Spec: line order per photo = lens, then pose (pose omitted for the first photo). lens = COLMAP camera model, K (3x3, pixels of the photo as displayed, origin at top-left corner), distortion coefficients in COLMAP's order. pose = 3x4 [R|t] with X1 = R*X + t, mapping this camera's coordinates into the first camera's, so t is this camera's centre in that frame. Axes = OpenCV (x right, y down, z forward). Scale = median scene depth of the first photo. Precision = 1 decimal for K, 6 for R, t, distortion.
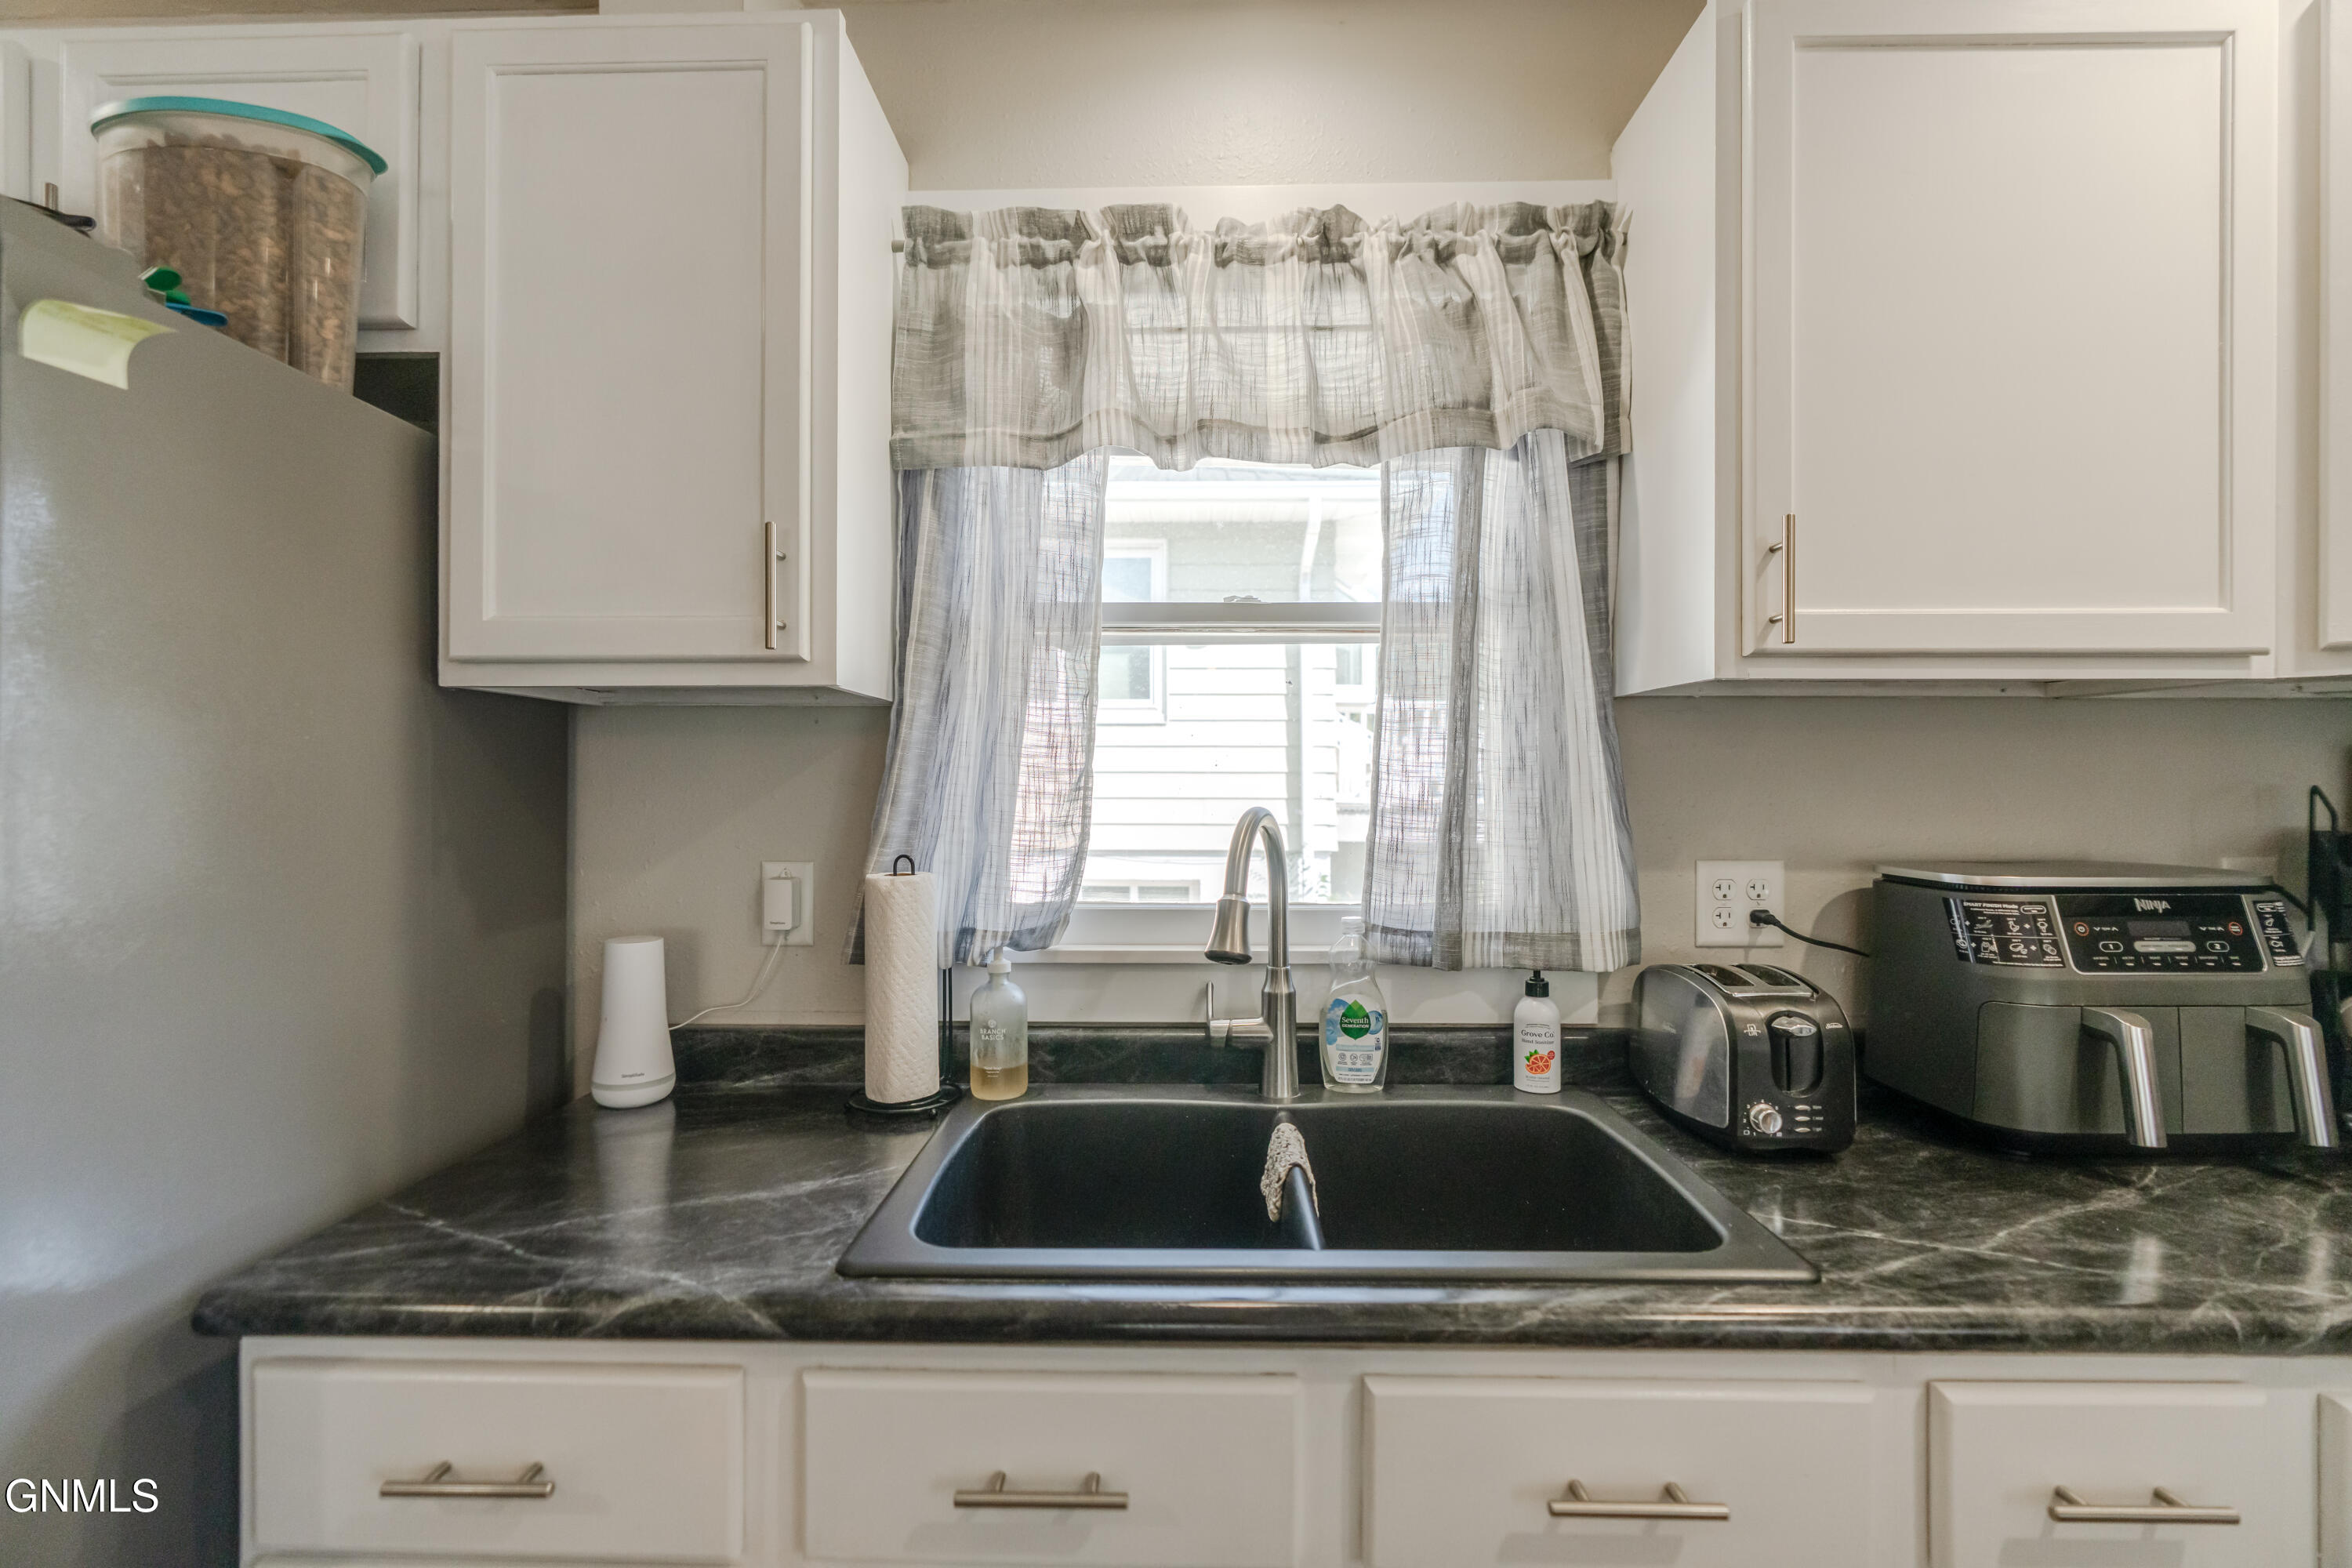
lens RADIAL K [[1069.3, 0, 1197.1], [0, 1069.3, 773.8], [0, 0, 1]] dist [-0.000126, 0.000558]
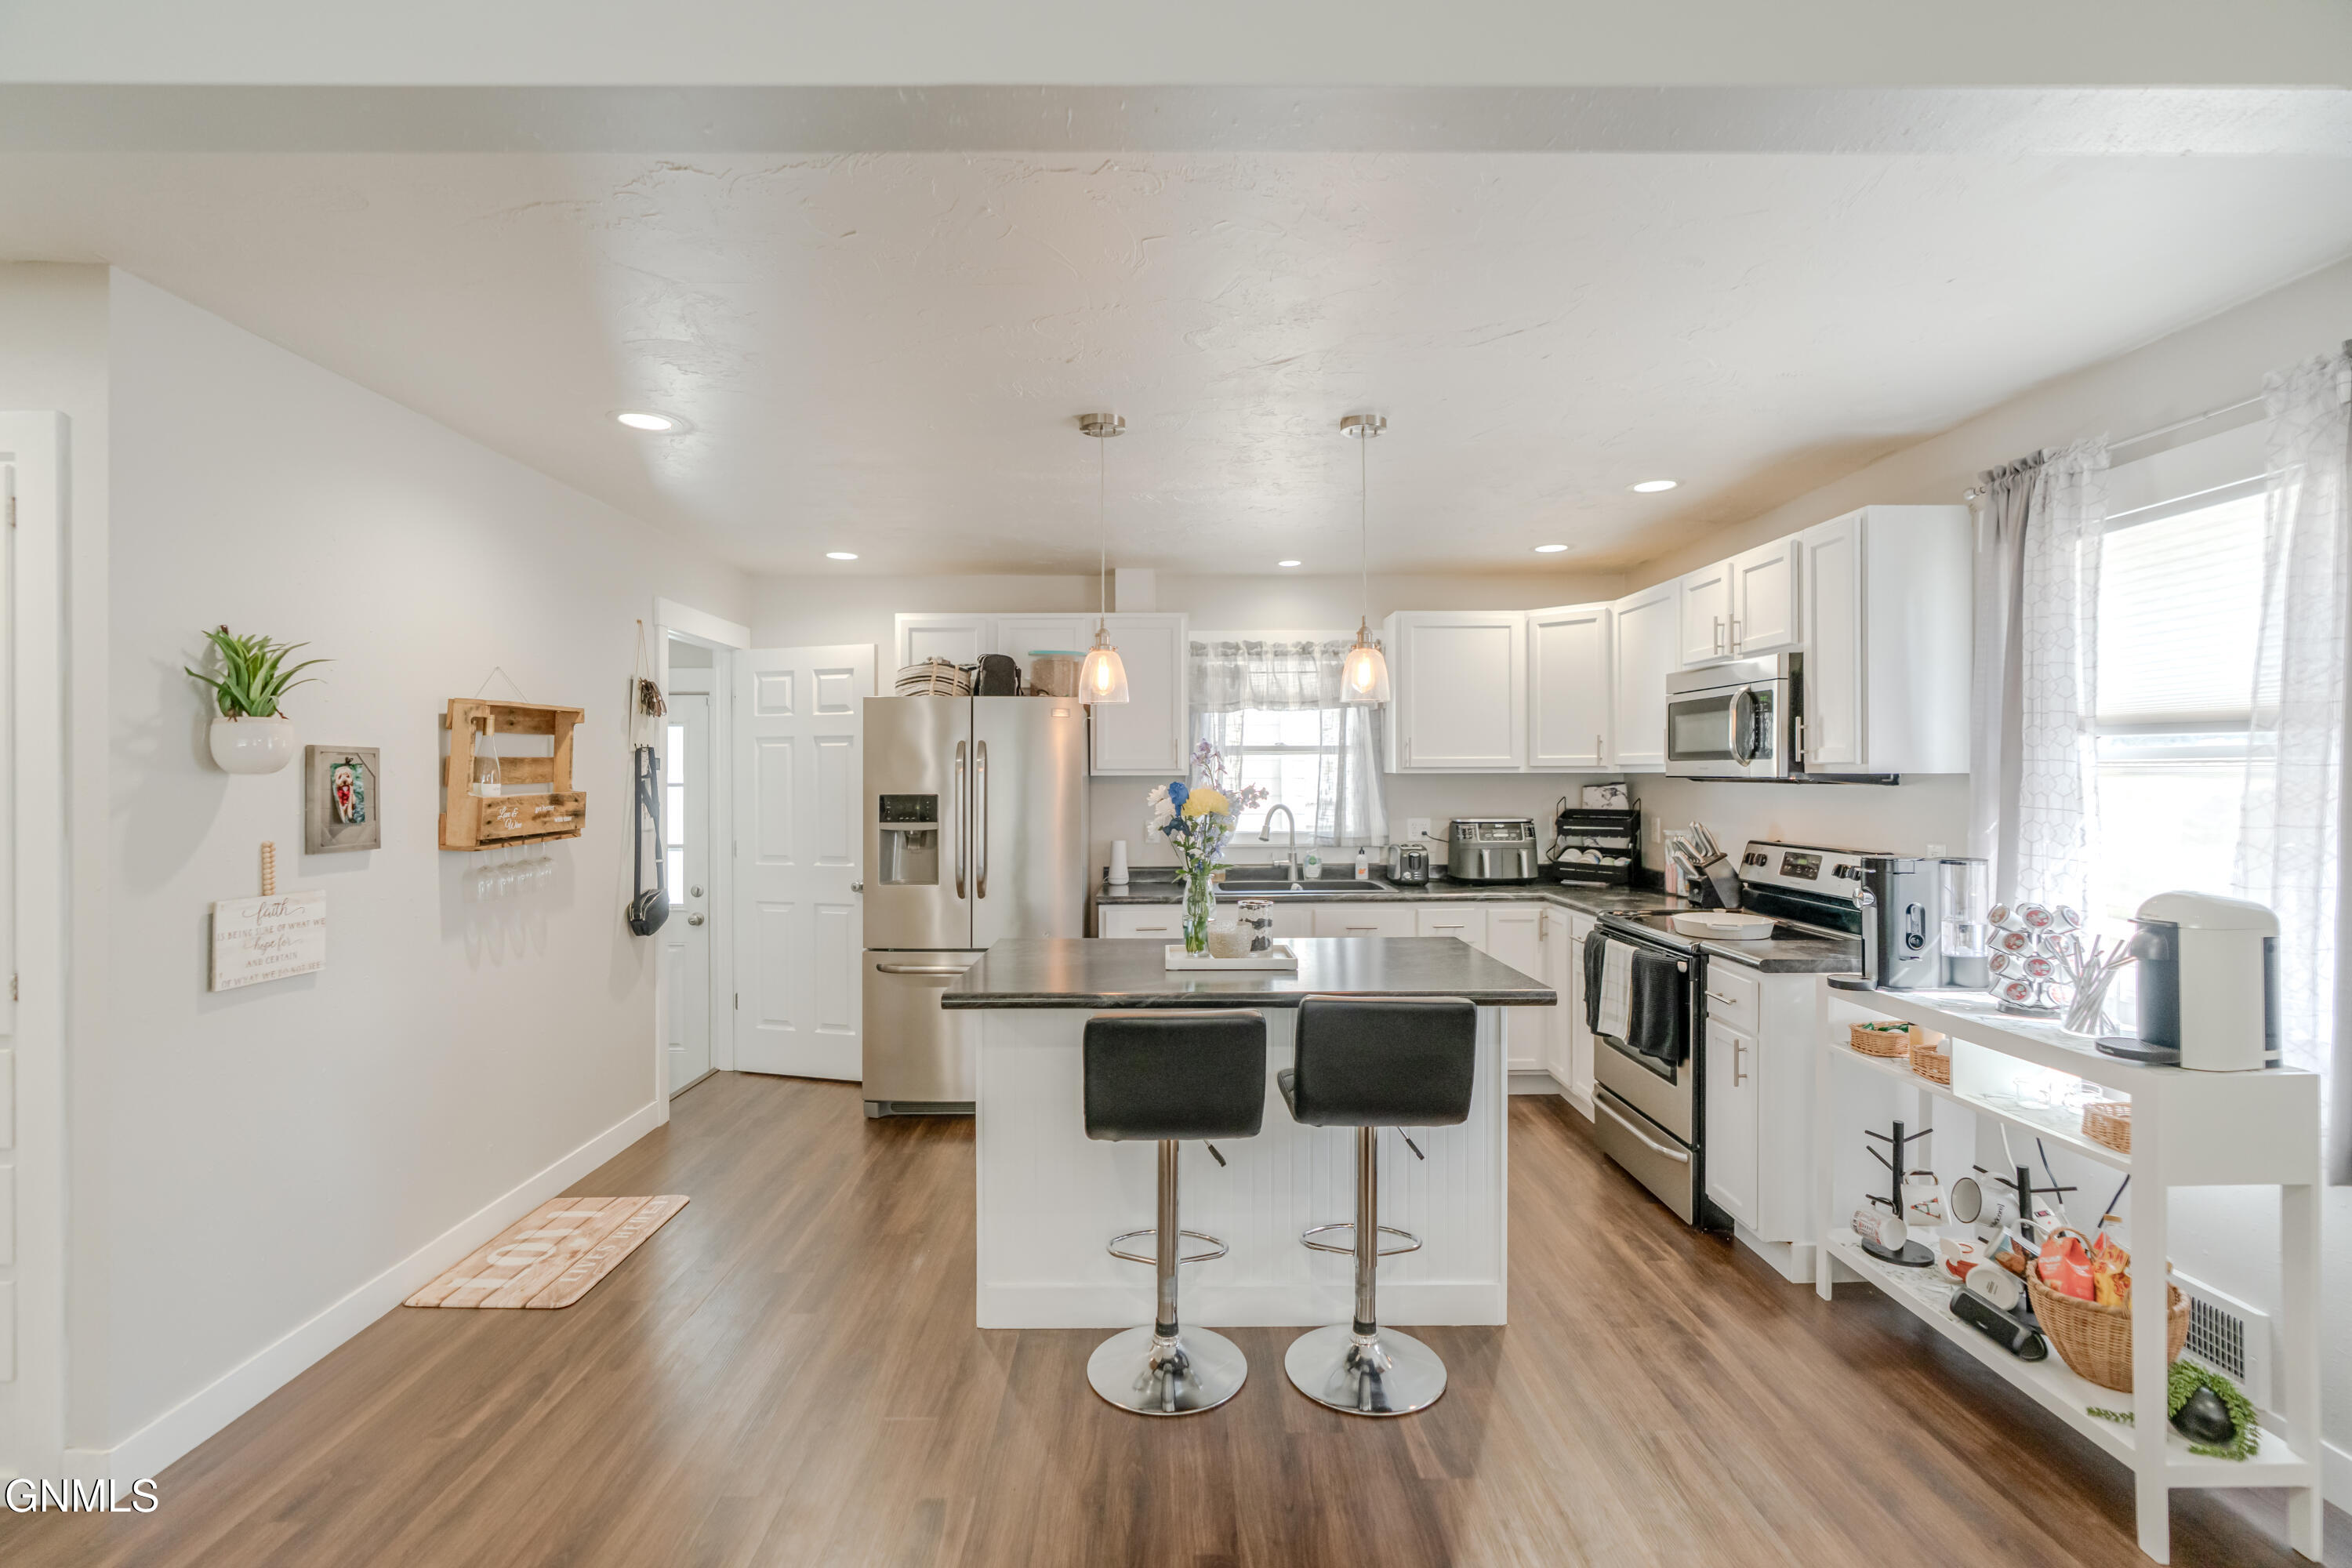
lens RADIAL K [[1051.1, 0, 1194.4], [0, 1051.1, 784.8], [0, 0, 1]] dist [-0.001302, -0.000102]
pose [[0.999163, -0.005106, 0.040587, -0.409192], [0.004367, 0.999824, 0.018263, -0.101980], [-0.040673, -0.018071, 0.999009, -2.625203]]
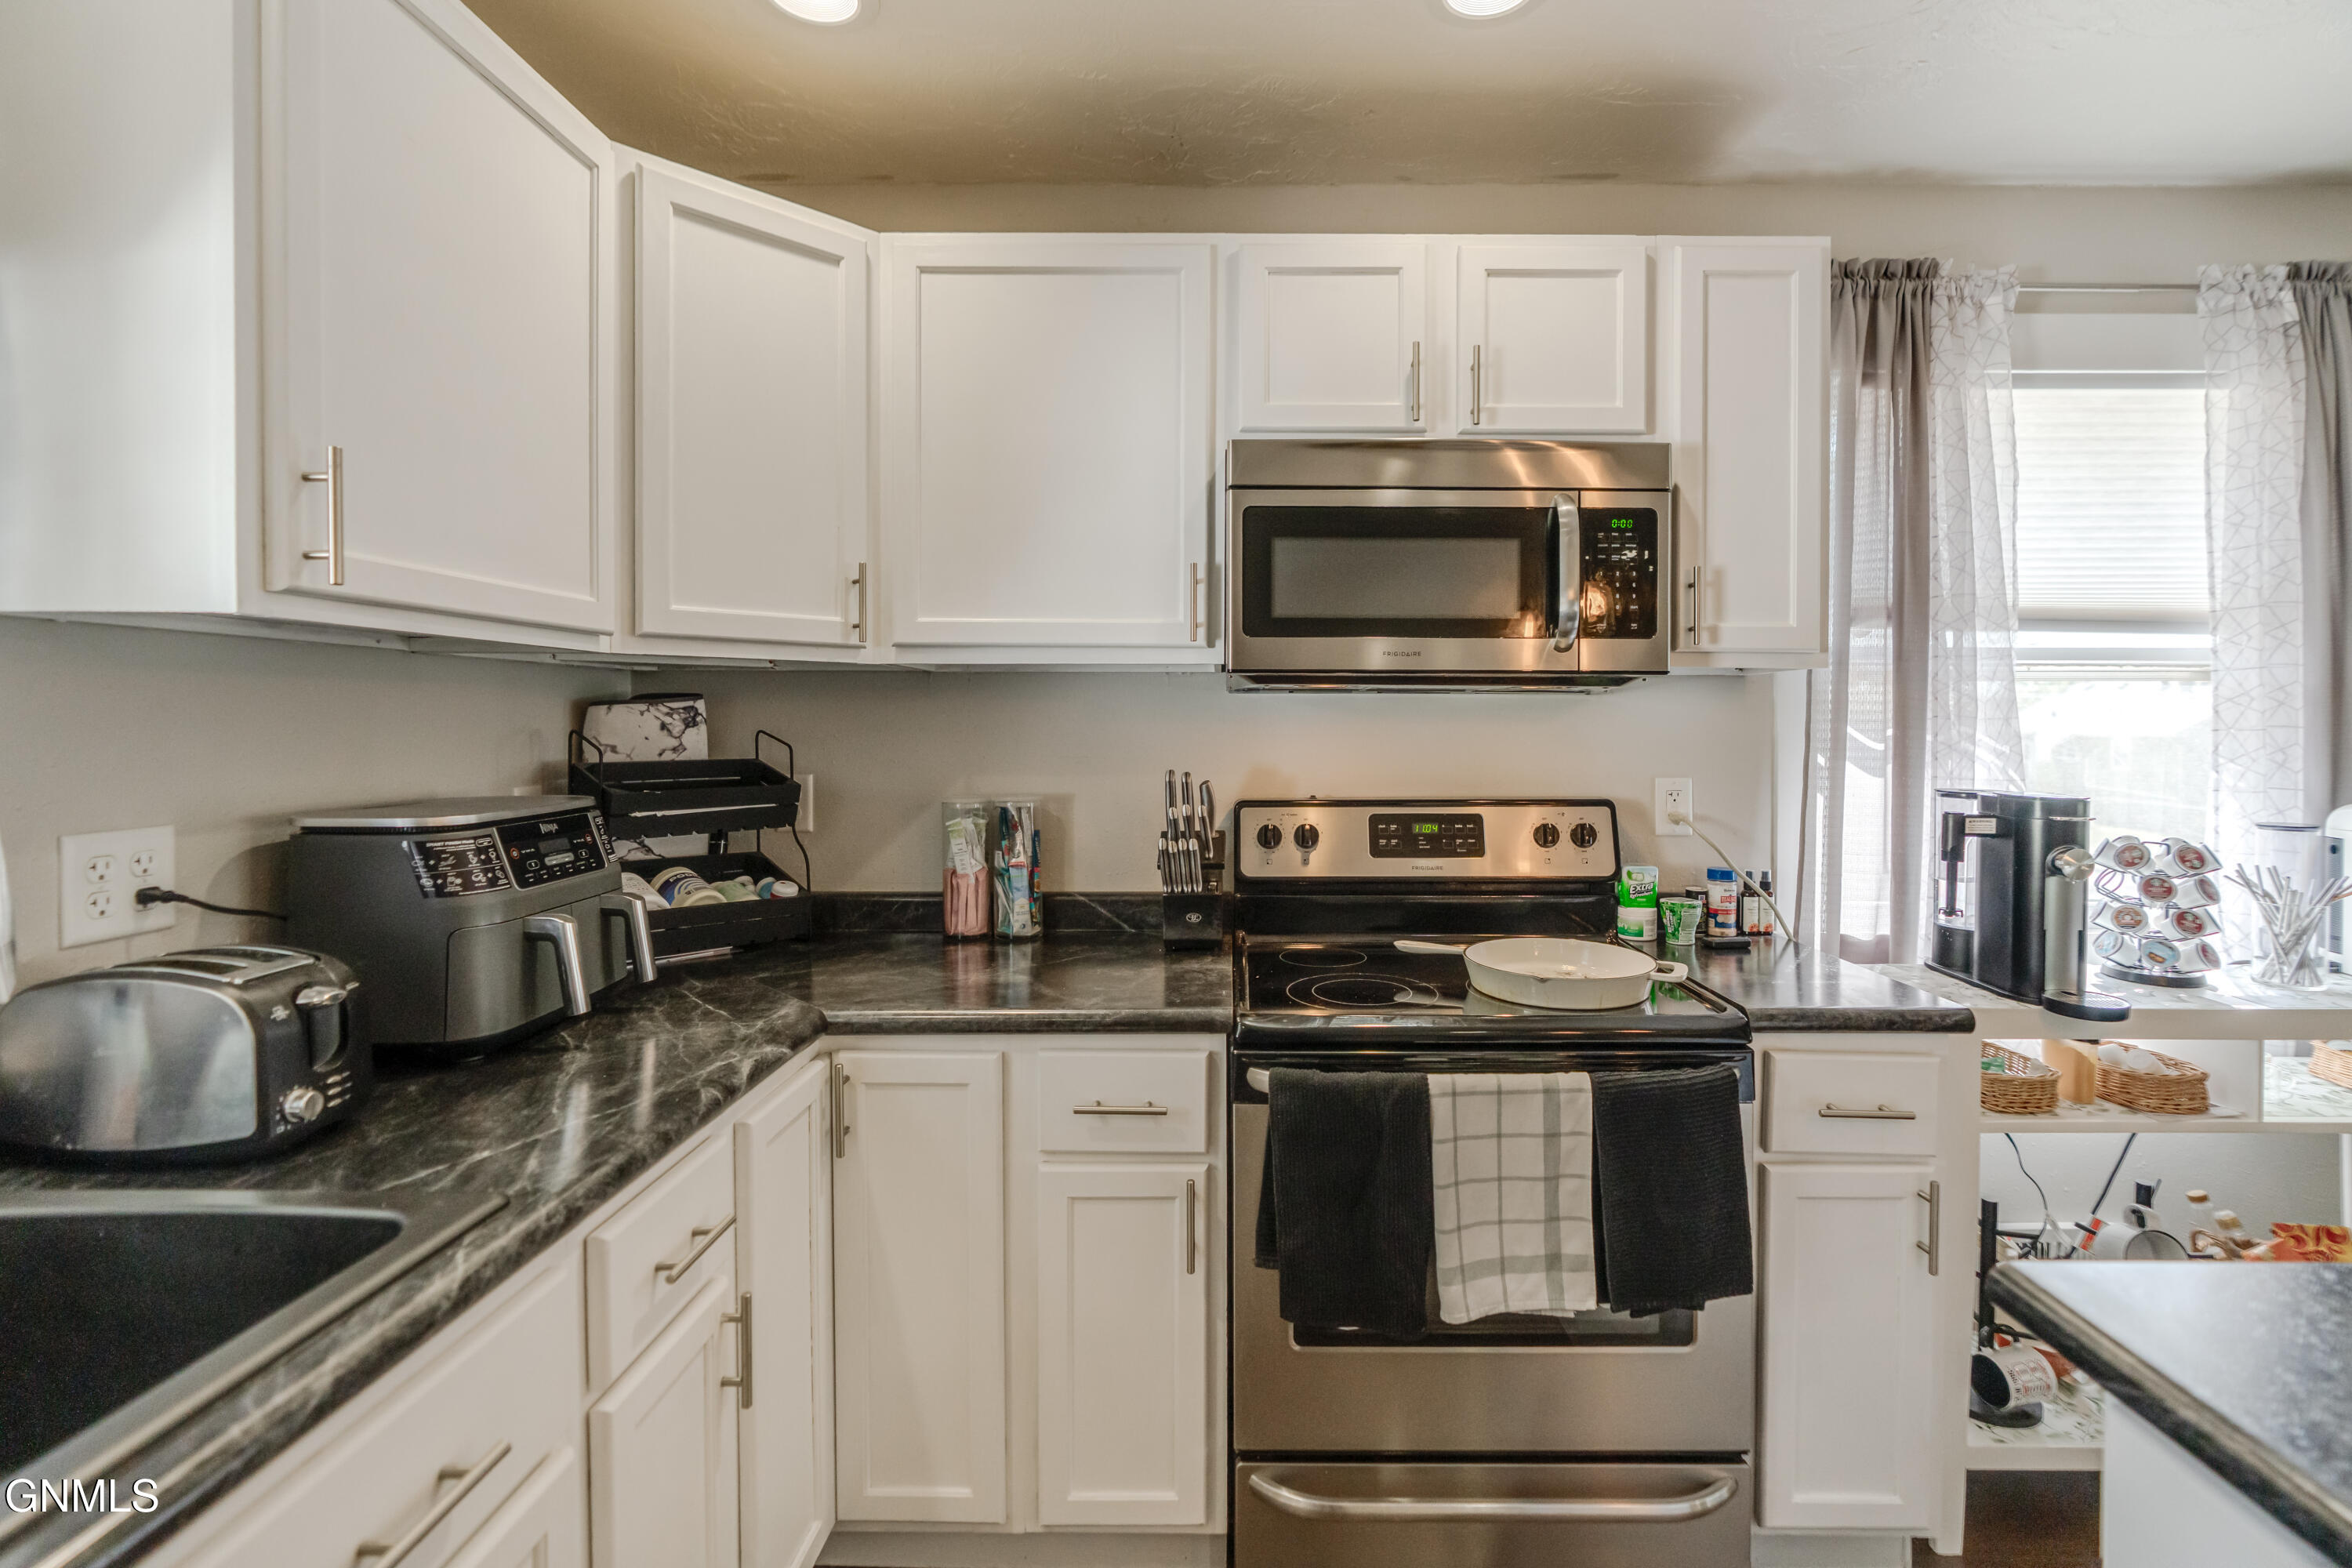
lens RADIAL K [[1091.8, 0, 1226.5], [0, 1091.8, 731.0], [0, 0, 1]] dist [-0.000490, -0.000009]
pose [[-0.016070, -0.011932, 0.999800, -0.333578], [-0.008751, 0.999892, 0.011792, -0.010293], [-0.999833, -0.008560, -0.016172, 0.193606]]
